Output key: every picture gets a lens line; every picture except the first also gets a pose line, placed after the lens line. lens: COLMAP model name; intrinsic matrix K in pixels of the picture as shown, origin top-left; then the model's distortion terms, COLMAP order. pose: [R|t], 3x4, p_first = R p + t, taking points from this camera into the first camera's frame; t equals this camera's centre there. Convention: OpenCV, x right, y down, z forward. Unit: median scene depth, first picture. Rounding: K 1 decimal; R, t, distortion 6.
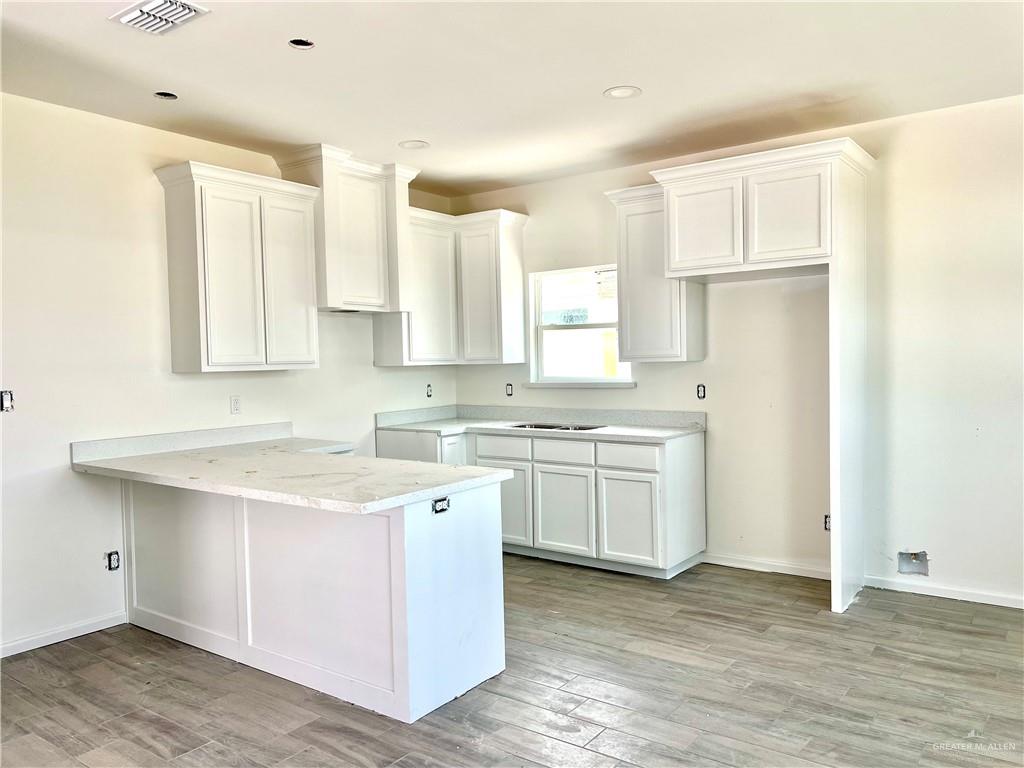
lens RADIAL K [[777.1, 0, 513.2], [0, 777.1, 384.8], [0, 0, 1]] dist [0.013507, -0.005788]
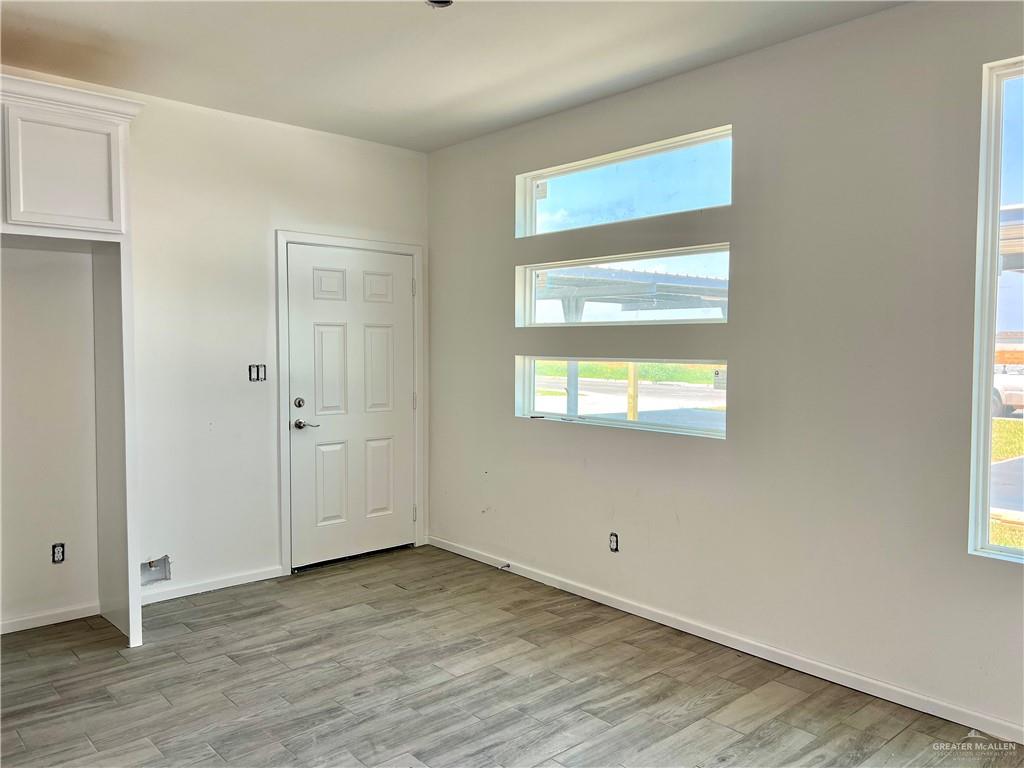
lens RADIAL K [[777.1, 0, 513.3], [0, 777.1, 383.6], [0, 0, 1]] dist [0.013507, -0.005788]
pose [[0.196252, -0.028901, 0.980128, -0.382275], [0.028092, 0.999321, 0.023842, -0.010833], [-0.980151, 0.022855, 0.196931, 0.450686]]
